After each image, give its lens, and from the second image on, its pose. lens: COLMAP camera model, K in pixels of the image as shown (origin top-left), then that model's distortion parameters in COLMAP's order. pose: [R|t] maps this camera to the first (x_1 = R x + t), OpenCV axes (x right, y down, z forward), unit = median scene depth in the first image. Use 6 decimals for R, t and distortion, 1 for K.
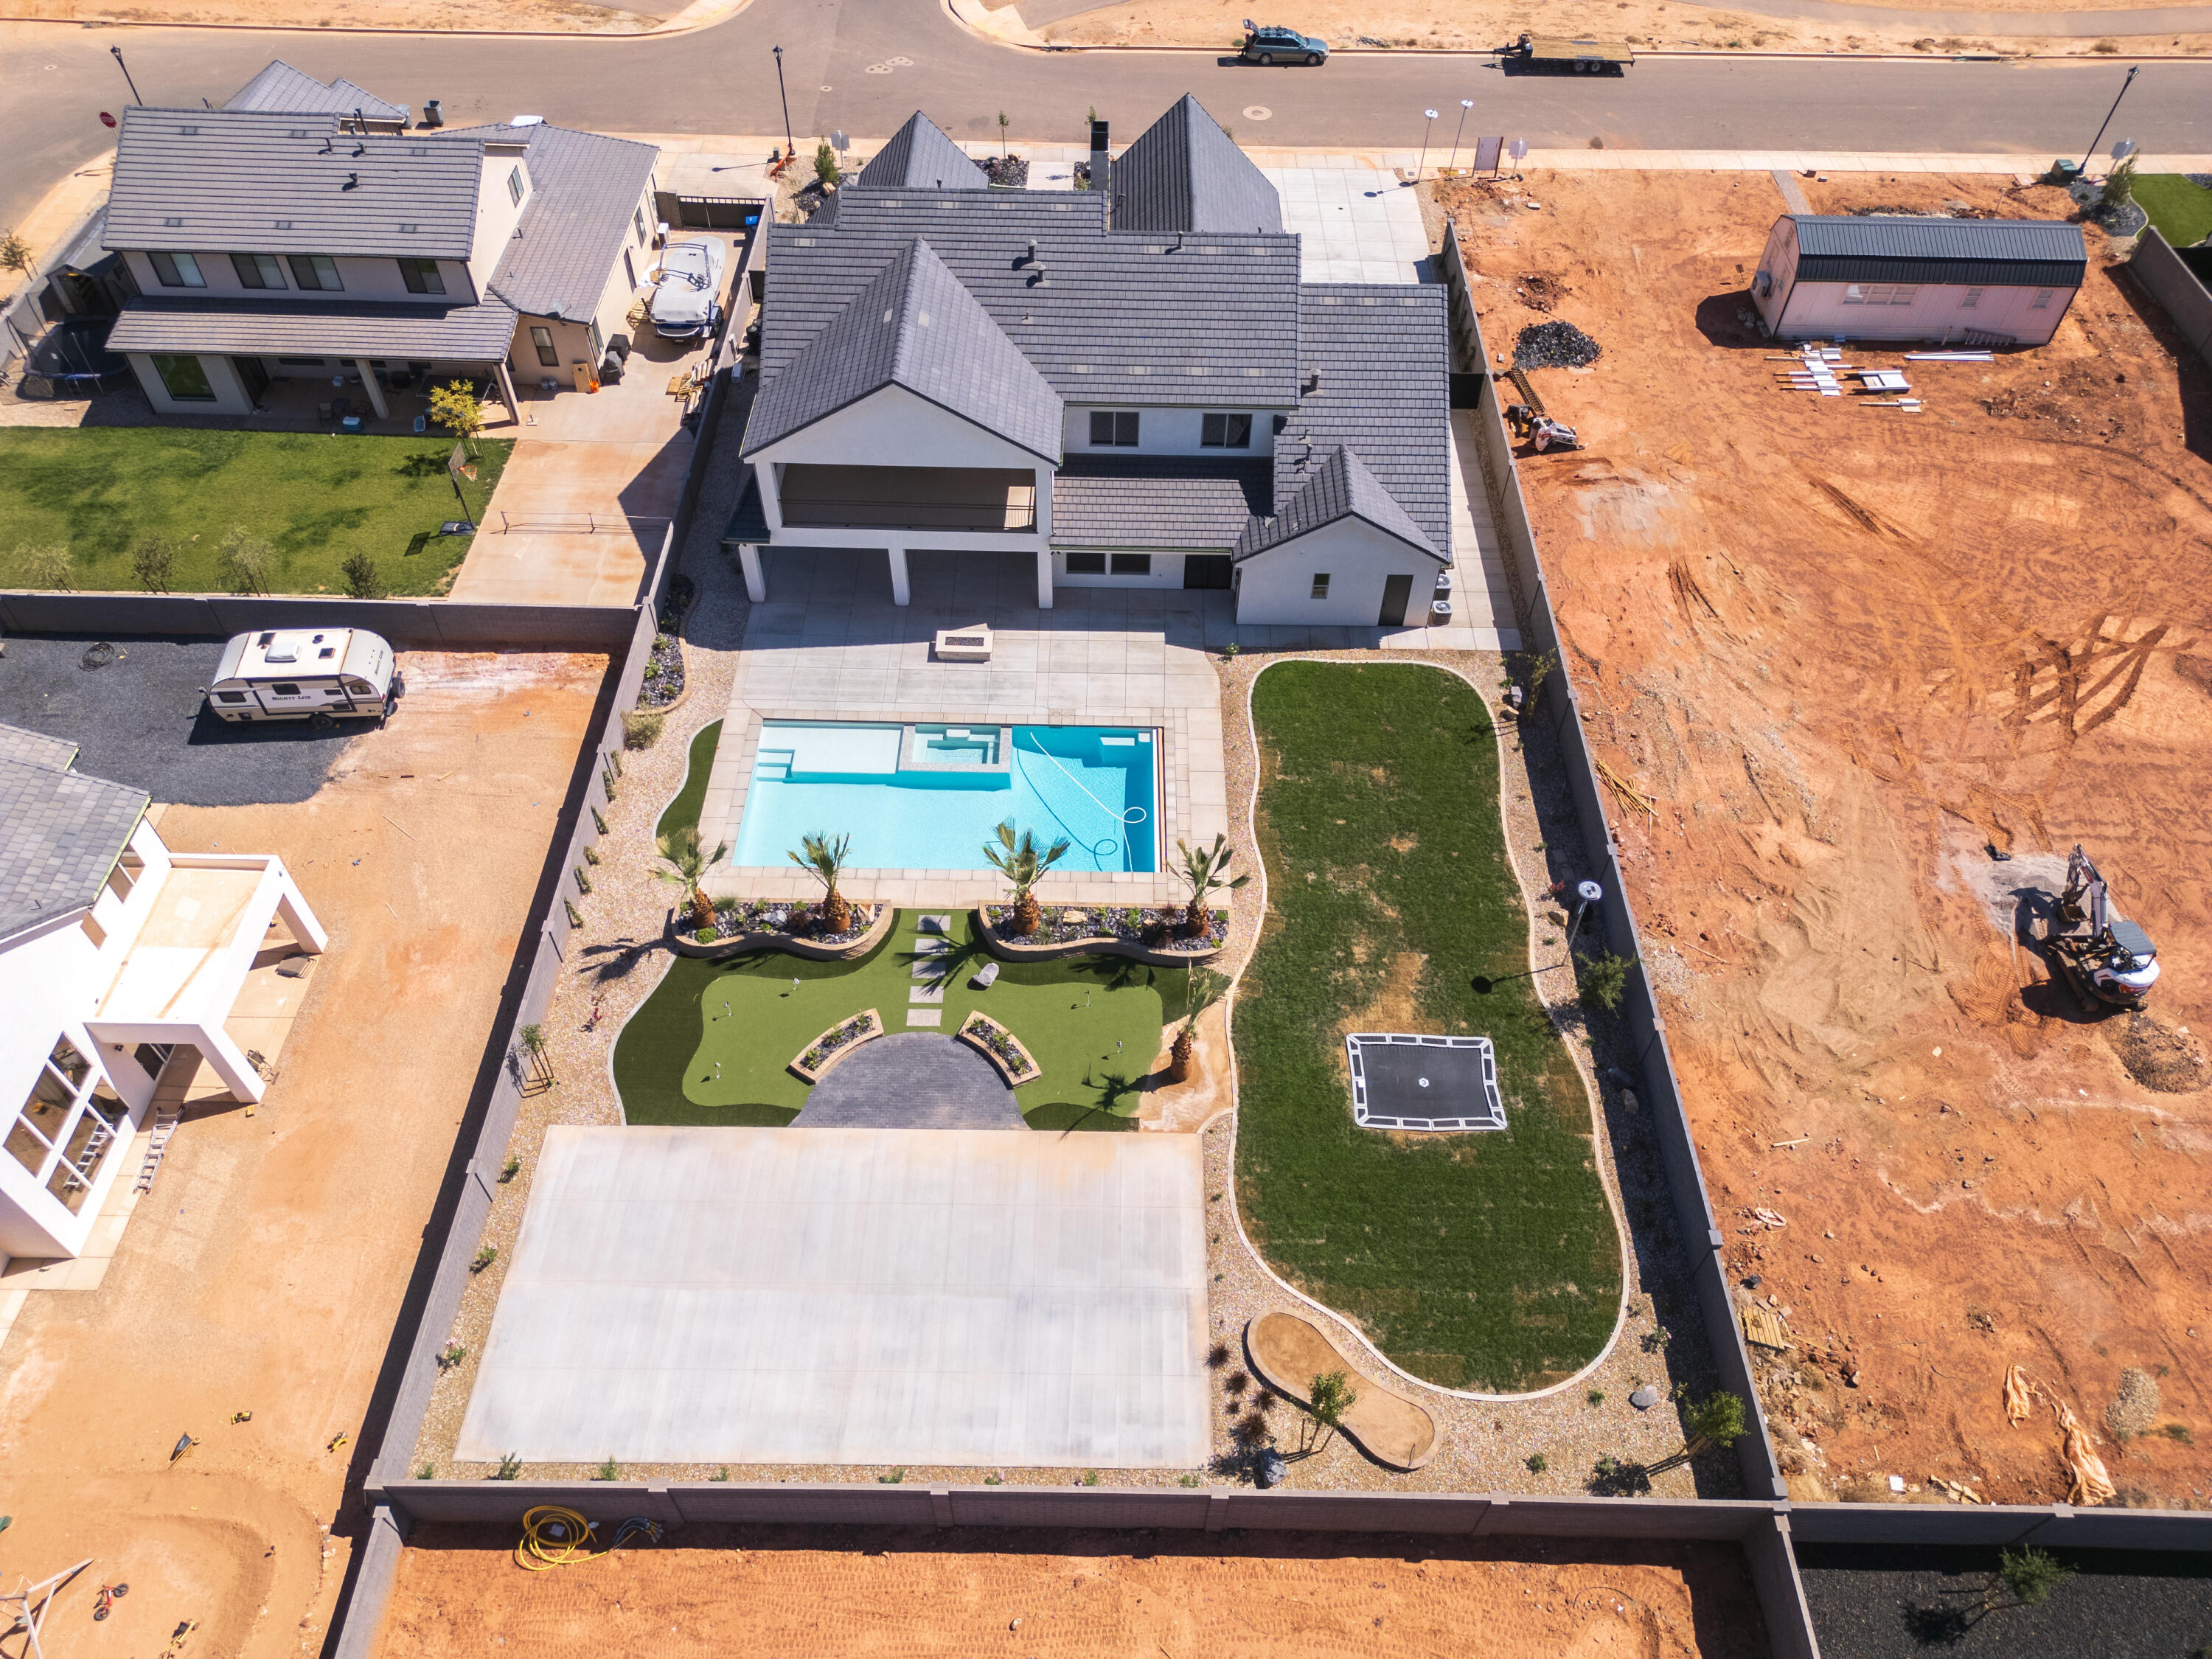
lens RADIAL K [[1556.7, 0, 1108.6], [0, 1556.7, 828.5], [0, 0, 1]] dist [0.069157, -0.064569]
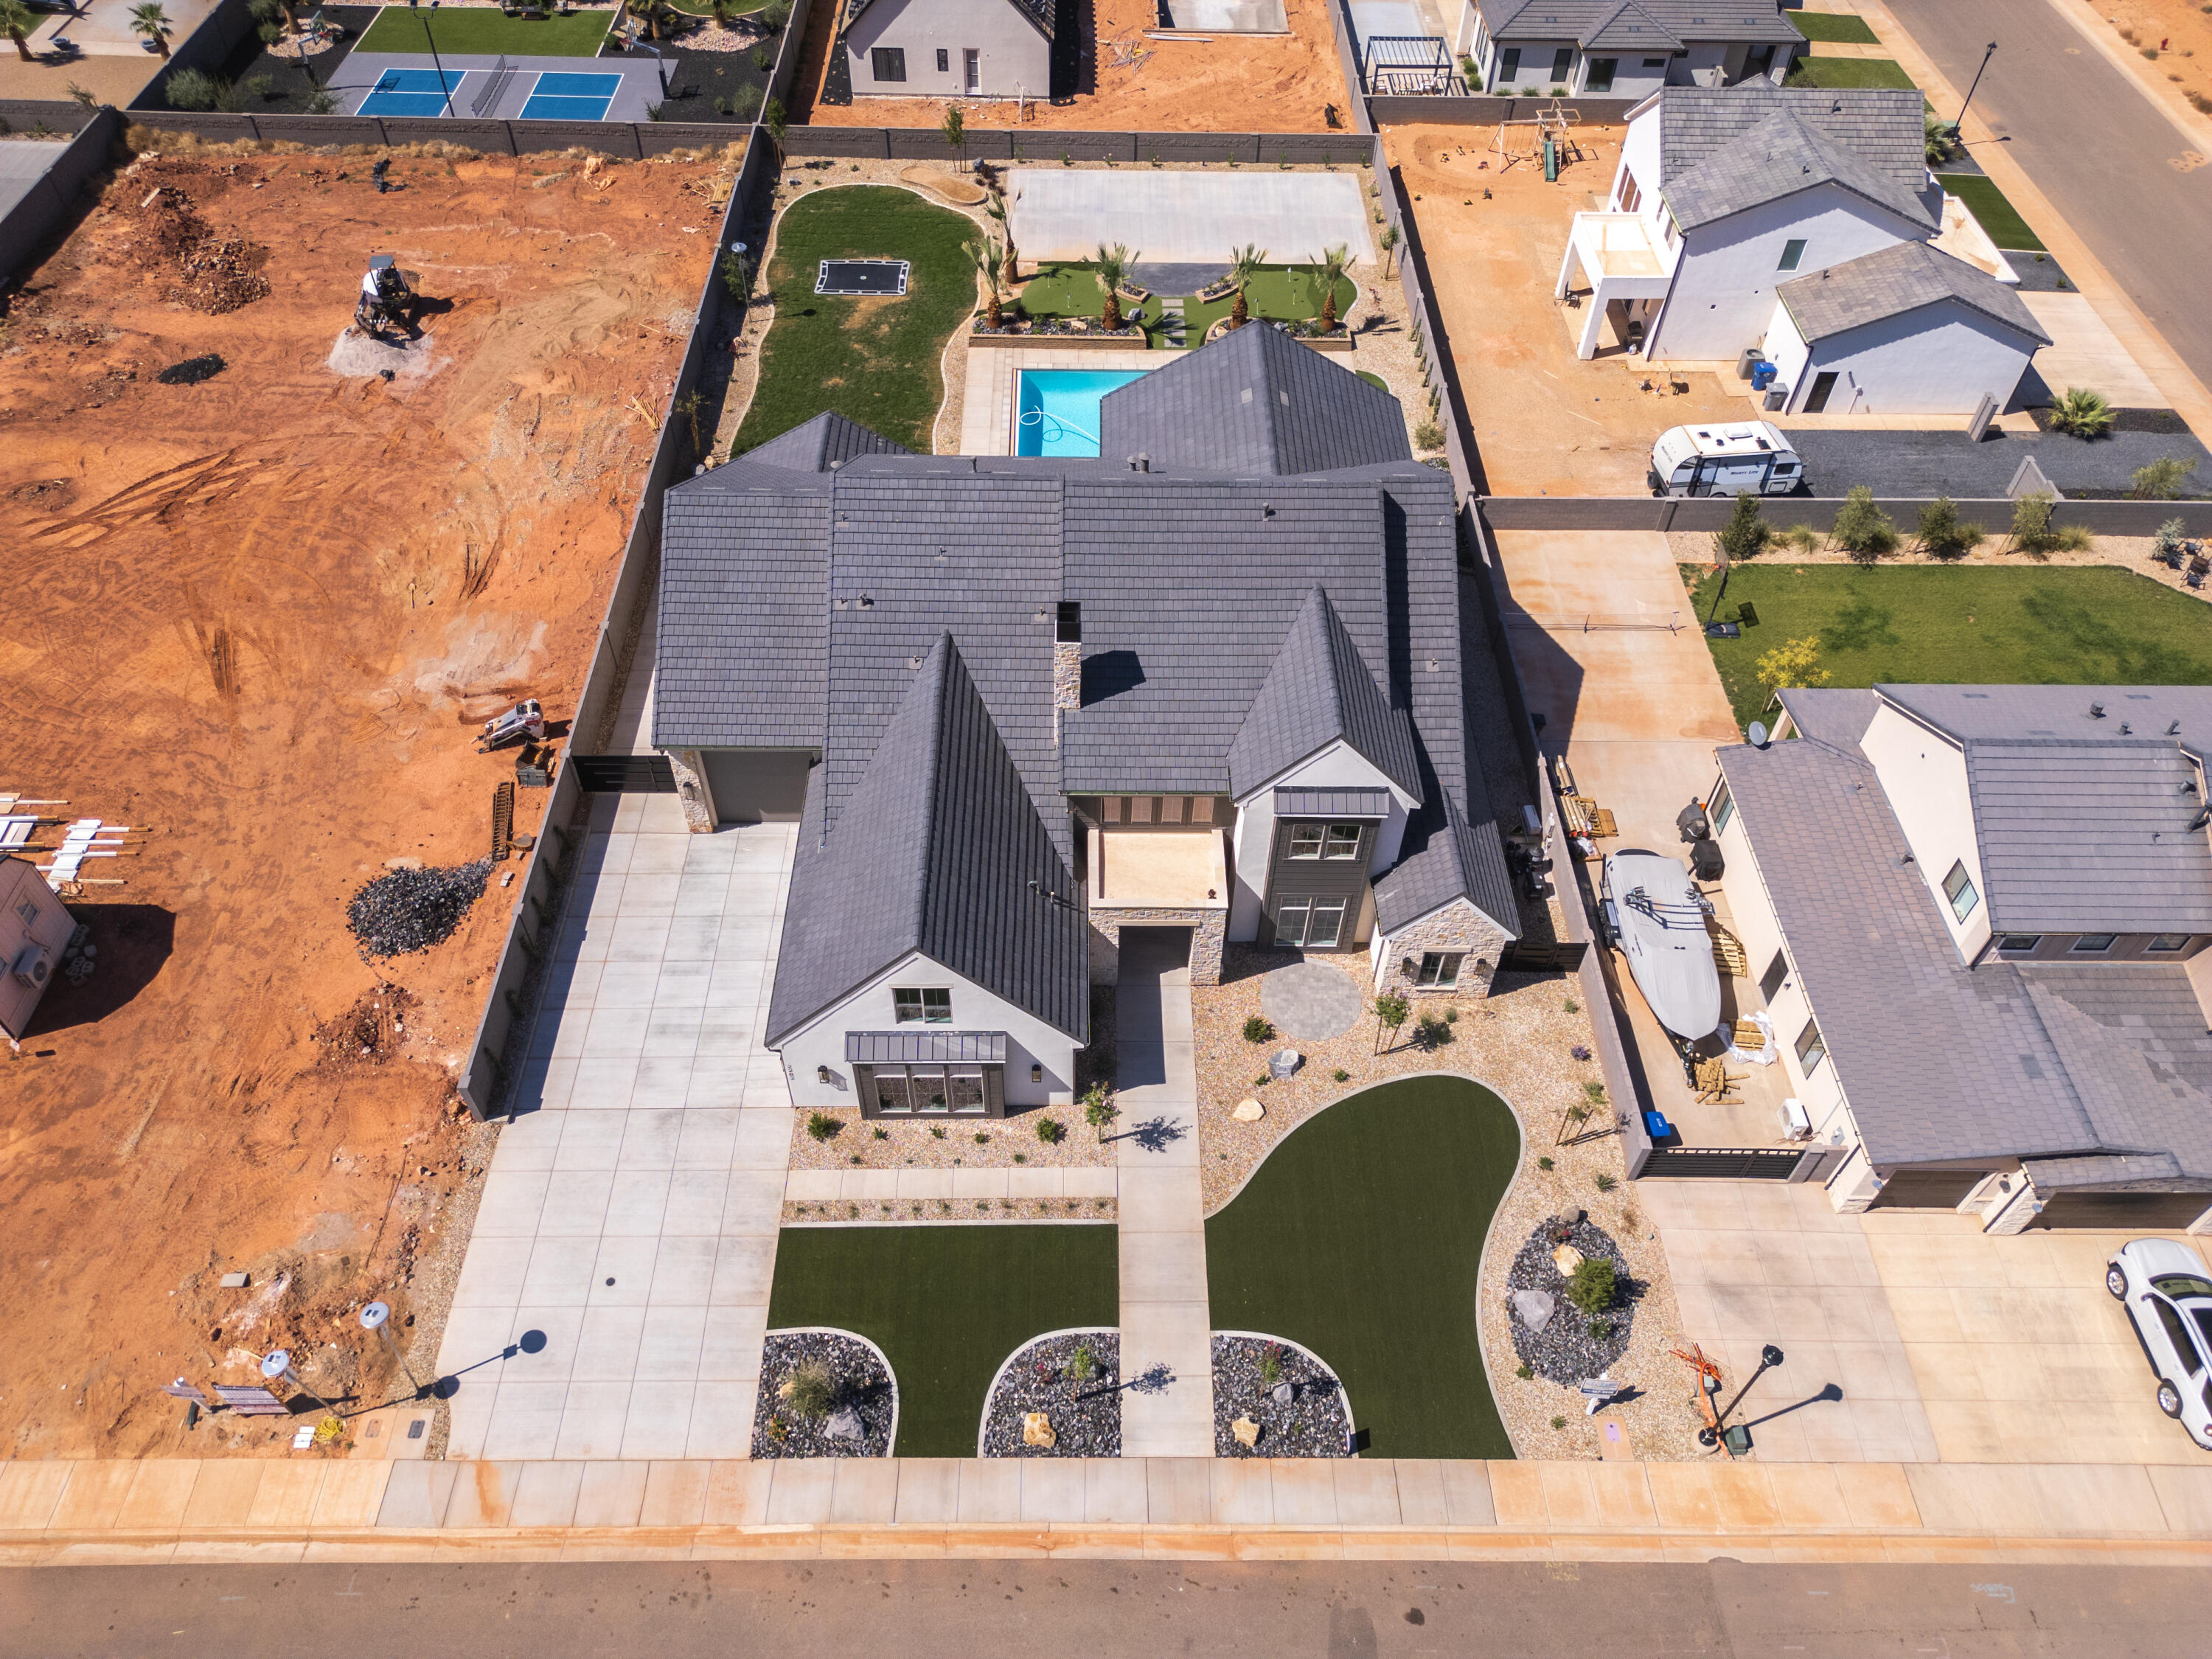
lens RADIAL K [[1556.7, 0, 1108.6], [0, 1556.7, 828.5], [0, 0, 1]] dist [0.069157, -0.064569]
pose [[-0.999151, -0.008955, -0.040218, 0.004652], [-0.038562, -0.140587, 0.989317, -1.322420], [-0.014514, 0.990028, 0.140123, 1.133254]]
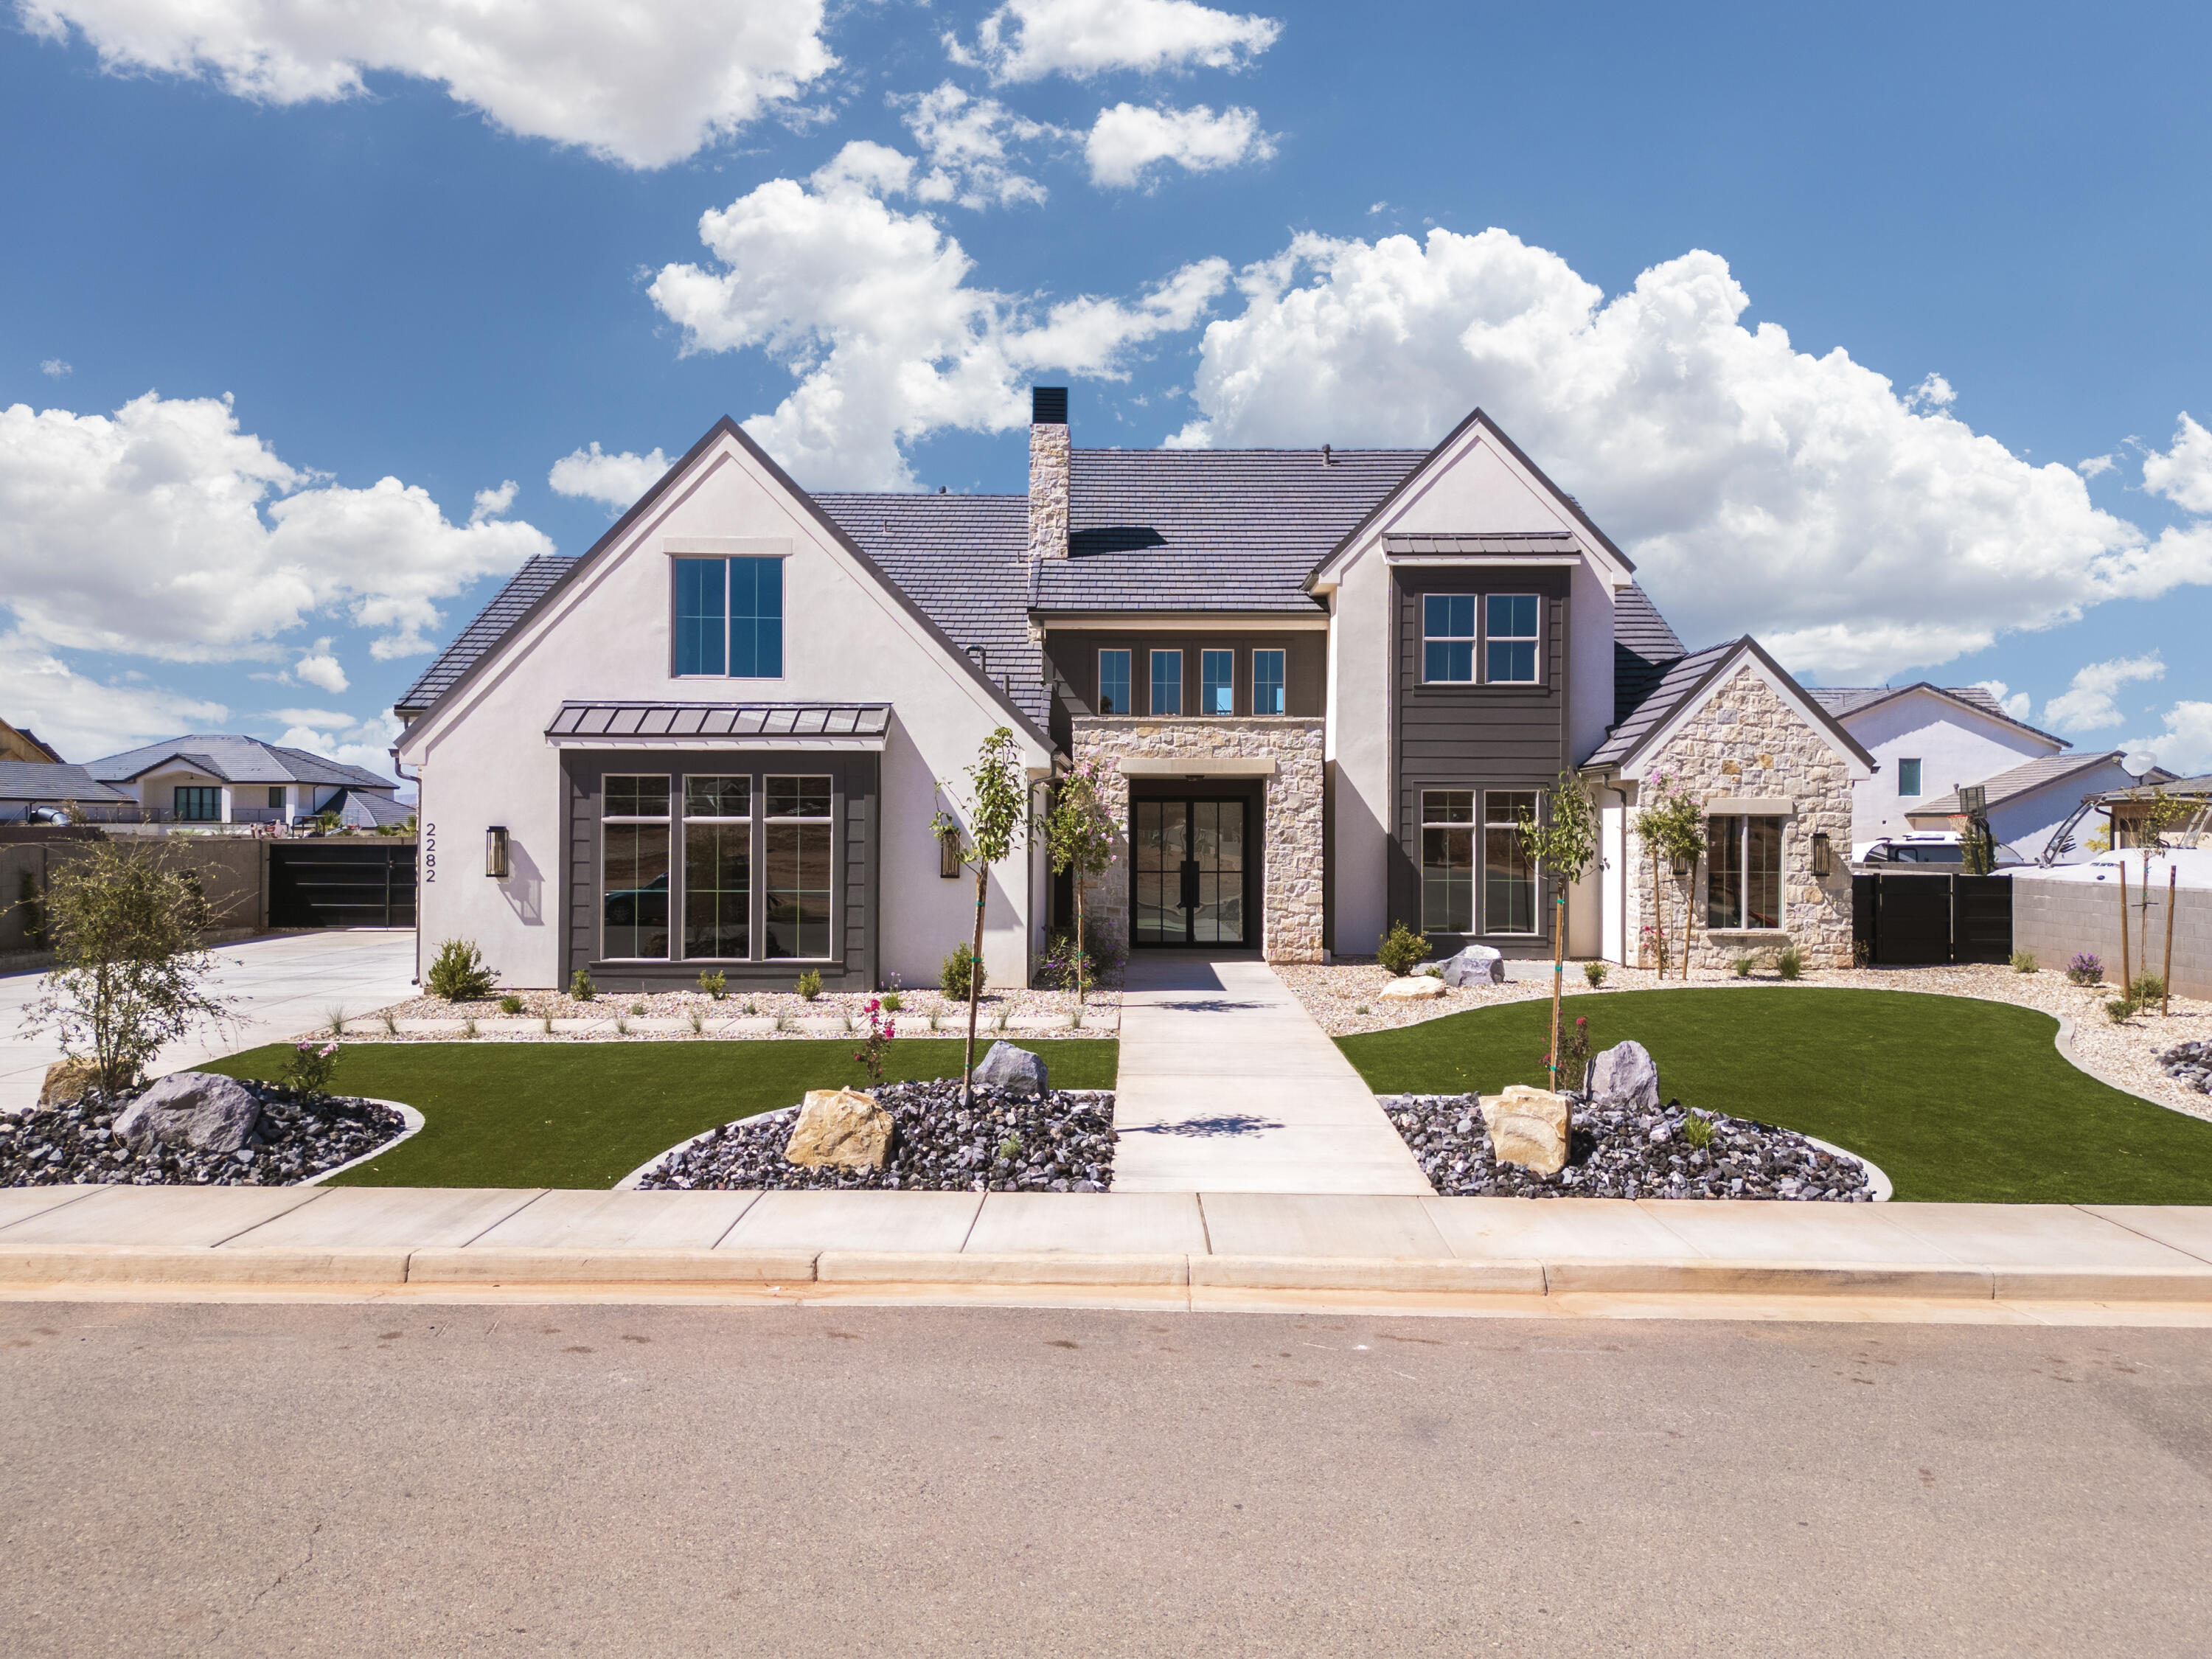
lens RADIAL K [[1581.0, 0, 1131.5], [0, 1581.0, 834.3], [0, 0, 1]] dist [0.068884, -0.065777]
pose [[-0.999723, -0.021346, -0.009924, -0.032625], [-0.021365, 0.645755, 0.763246, -0.837969], [-0.009884, 0.763246, -0.646032, 1.622442]]
